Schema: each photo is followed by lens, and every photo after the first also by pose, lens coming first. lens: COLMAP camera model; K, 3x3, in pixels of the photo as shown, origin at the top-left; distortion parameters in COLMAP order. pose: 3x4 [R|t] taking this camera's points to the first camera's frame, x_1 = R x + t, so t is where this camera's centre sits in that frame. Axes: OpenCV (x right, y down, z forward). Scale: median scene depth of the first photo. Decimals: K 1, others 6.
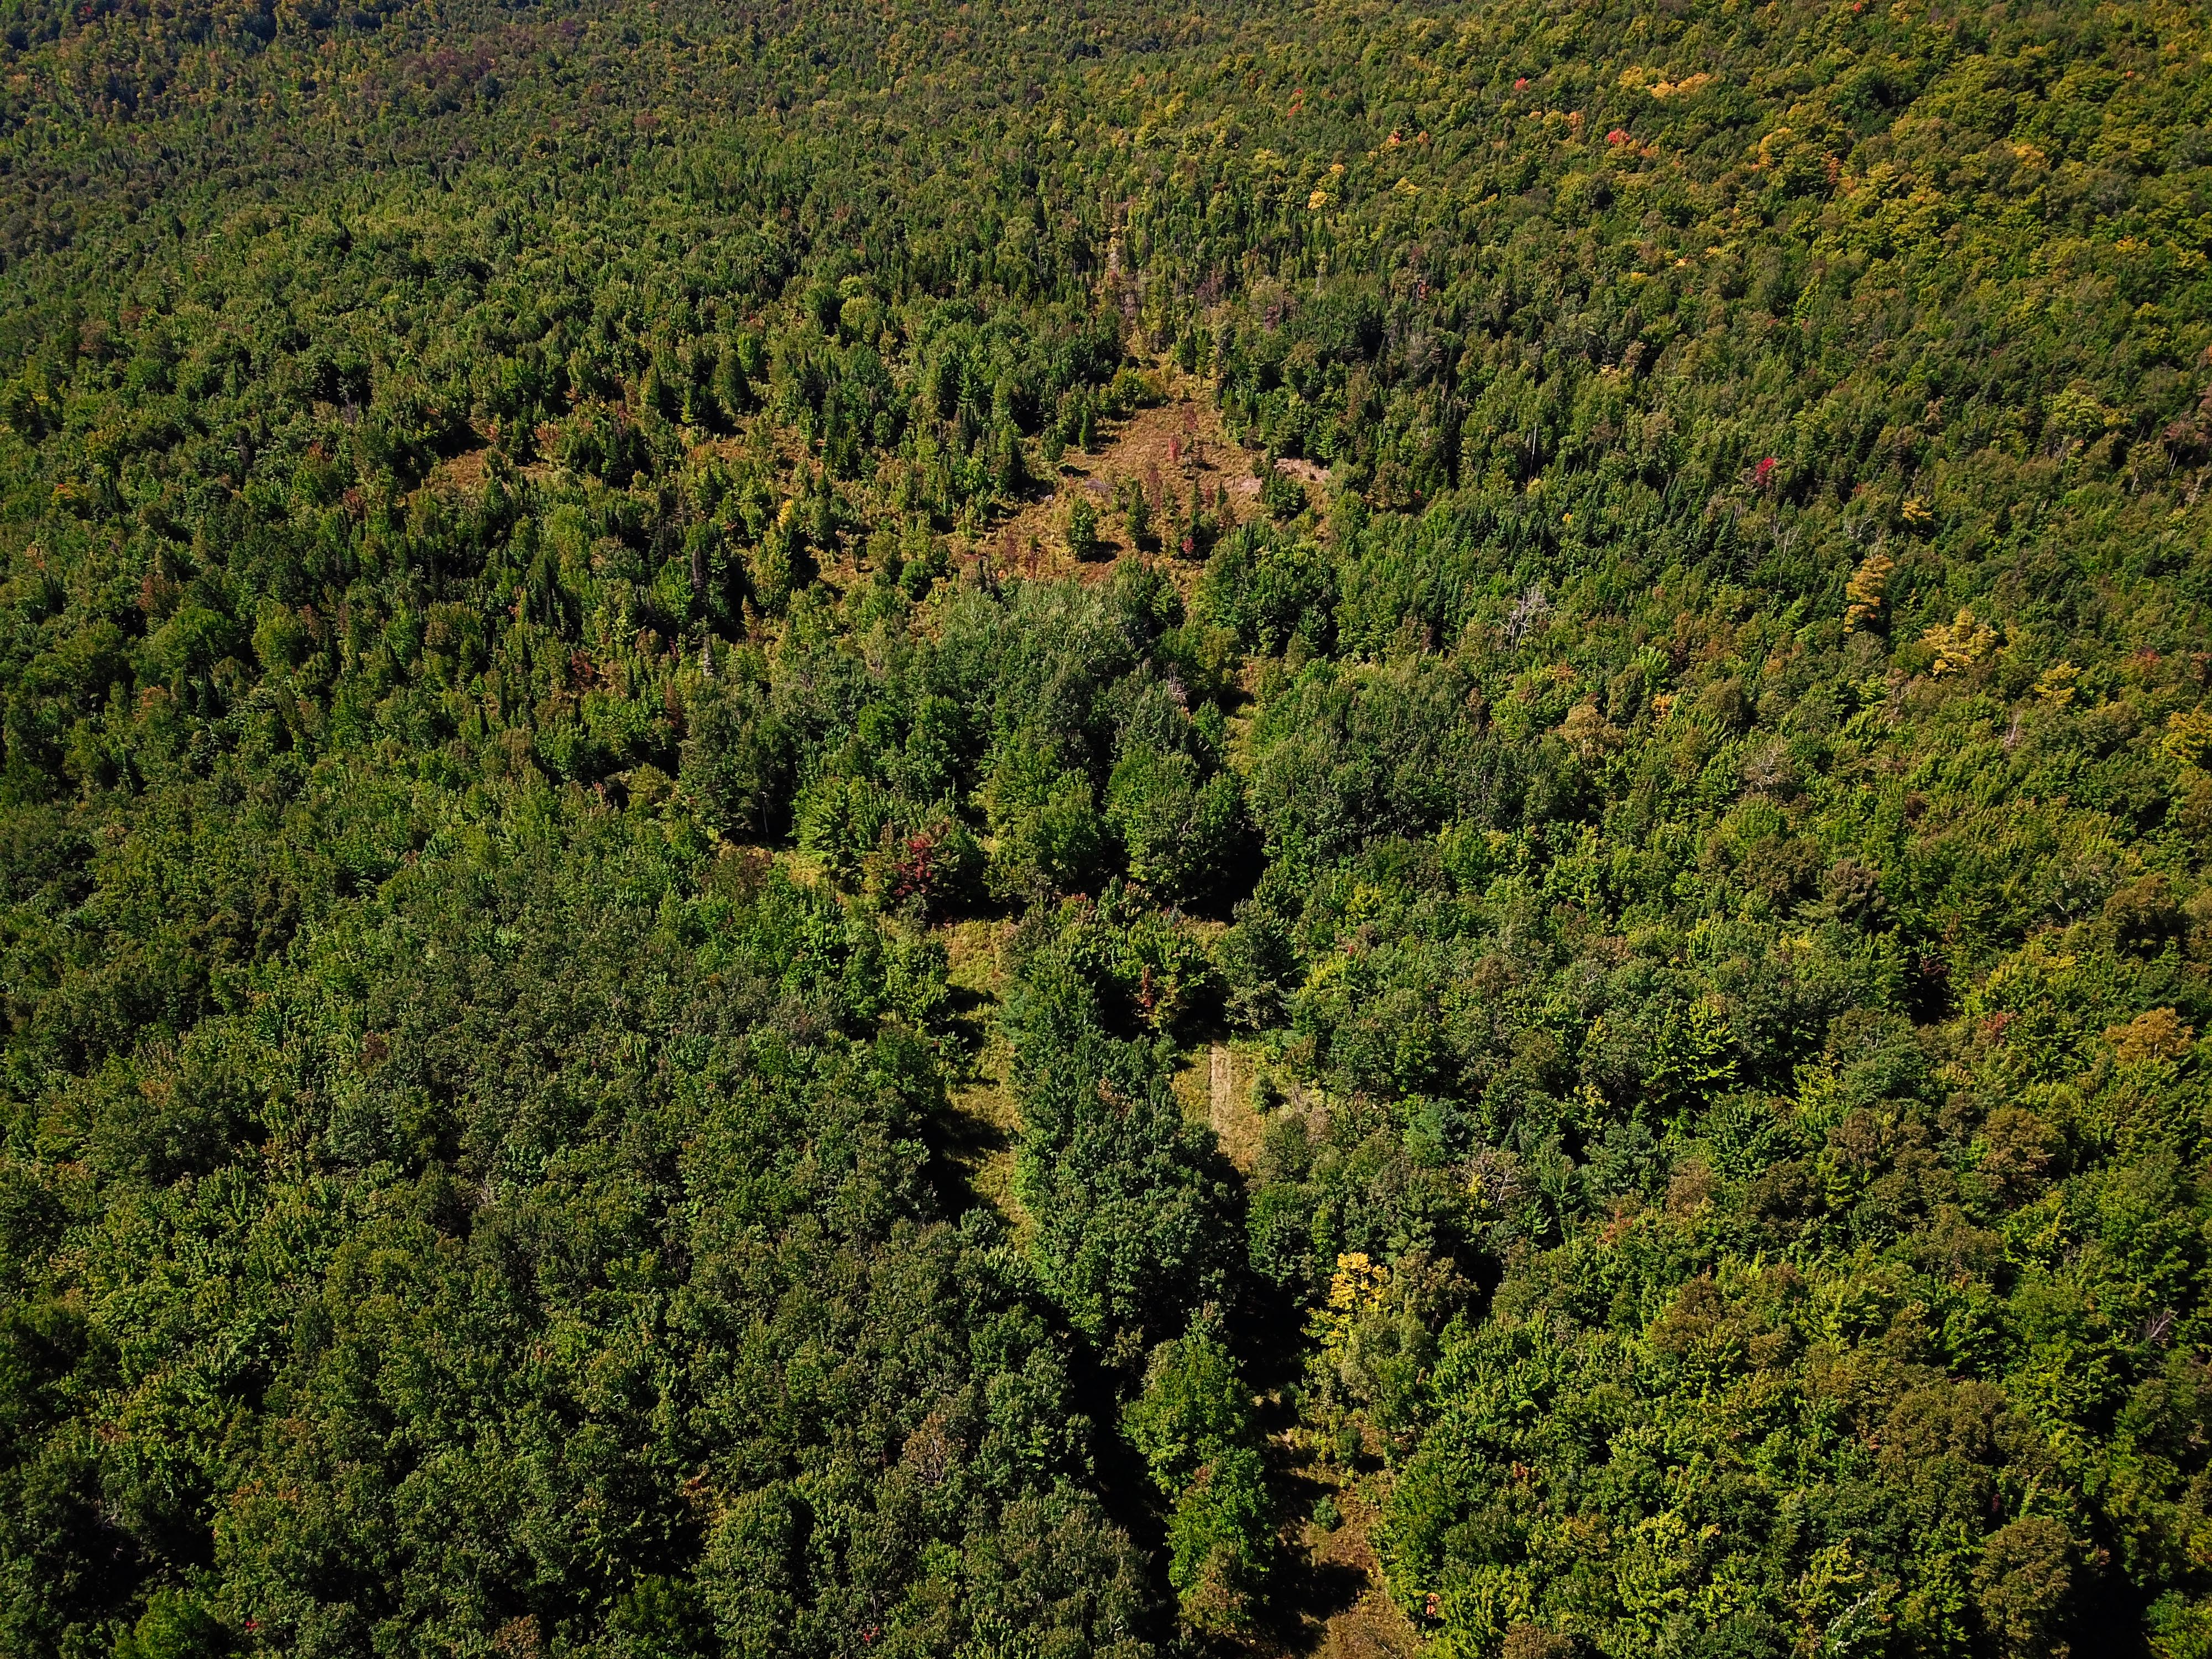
lens RADIAL K [[1694.5, 0, 1103.9], [0, 1694.5, 815.2], [0, 0, 1]] dist [0.013966, -0.012948]
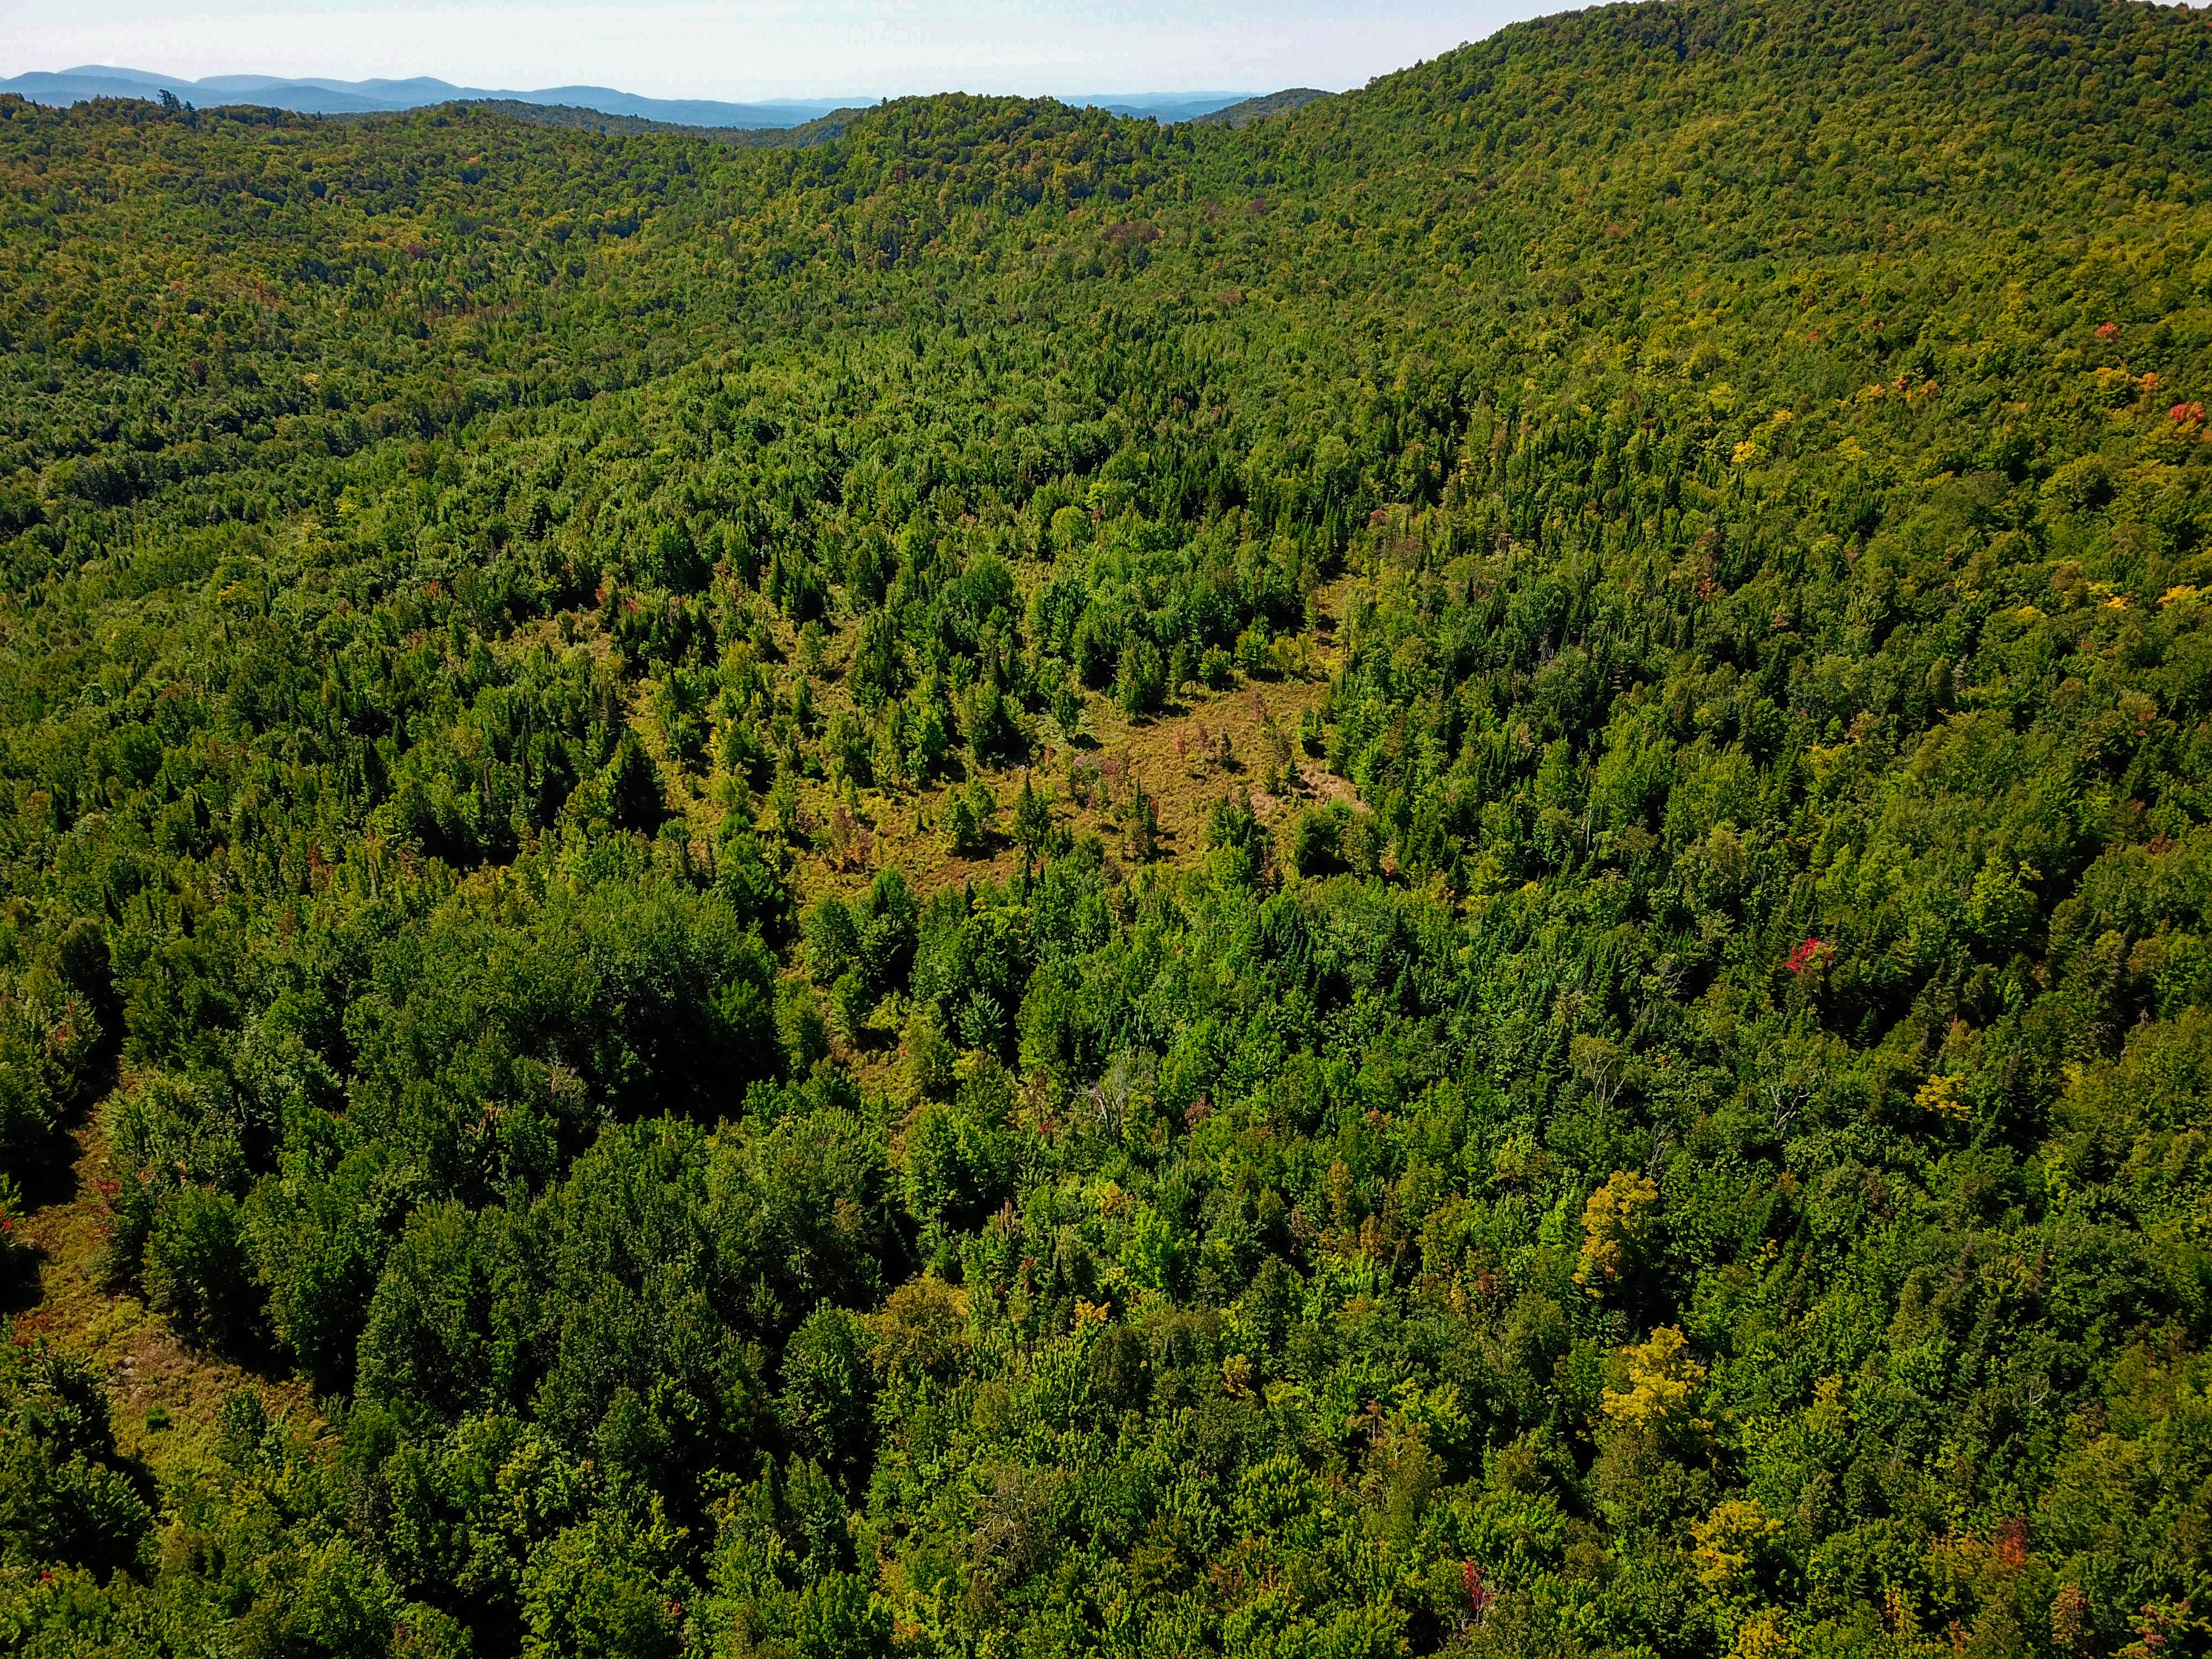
lens RADIAL K [[1694.5, 0, 1103.9], [0, 1694.5, 815.2], [0, 0, 1]] dist [0.013966, -0.012948]
pose [[0.865394, 0.205740, -0.456908, 0.326298], [-0.245876, 0.968854, -0.029433, -0.127627], [0.436621, 0.137814, 0.889027, 0.239235]]
